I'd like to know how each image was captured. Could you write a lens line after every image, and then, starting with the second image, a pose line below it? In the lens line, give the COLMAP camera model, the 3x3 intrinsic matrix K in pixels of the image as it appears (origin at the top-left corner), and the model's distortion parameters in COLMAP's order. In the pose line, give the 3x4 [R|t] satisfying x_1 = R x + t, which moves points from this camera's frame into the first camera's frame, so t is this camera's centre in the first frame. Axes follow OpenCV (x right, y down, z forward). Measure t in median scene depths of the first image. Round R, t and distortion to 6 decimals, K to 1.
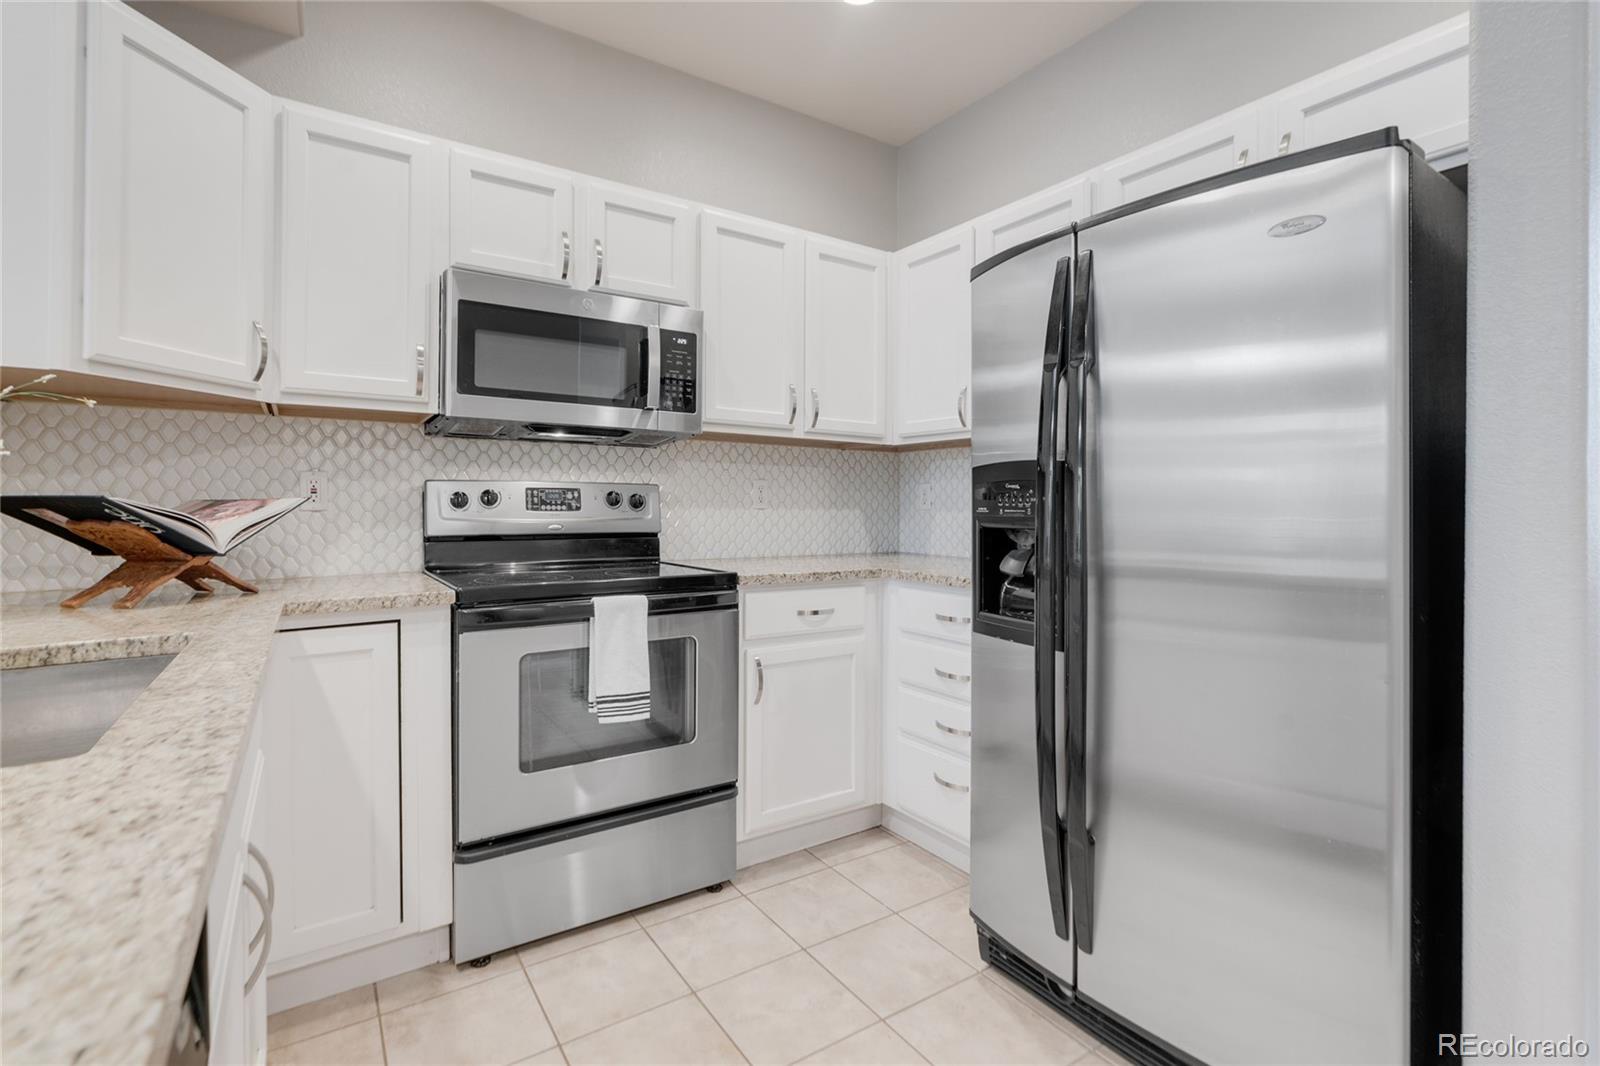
lens RADIAL K [[742.4, 0, 790.8], [0, 742.4, 502.2], [0, 0, 1]] dist [-0.005201, 0.000481]
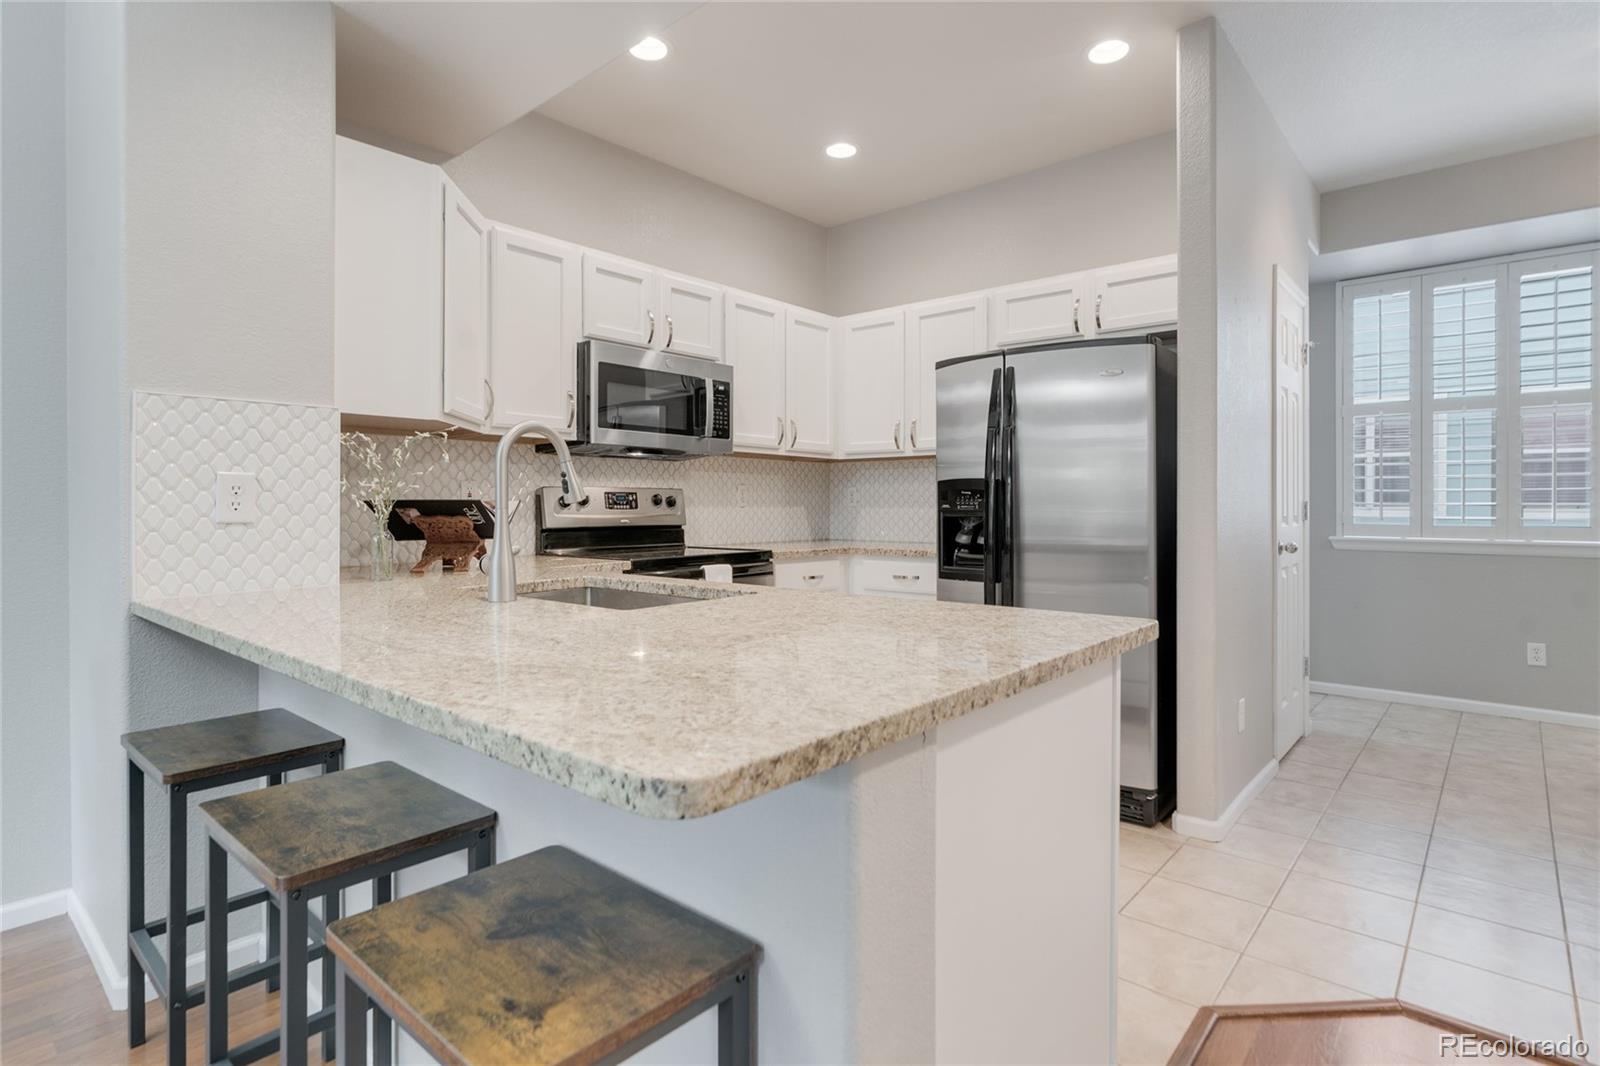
lens RADIAL K [[810.8, 0, 798.1], [0, 810.8, 497.6], [0, 0, 1]] dist [-0.000497, 0.000305]
pose [[0.963505, -0.002644, 0.267676, -0.427979], [0.003599, 0.999989, -0.003076, -0.003598], [-0.267665, 0.003927, 0.963504, -0.530176]]
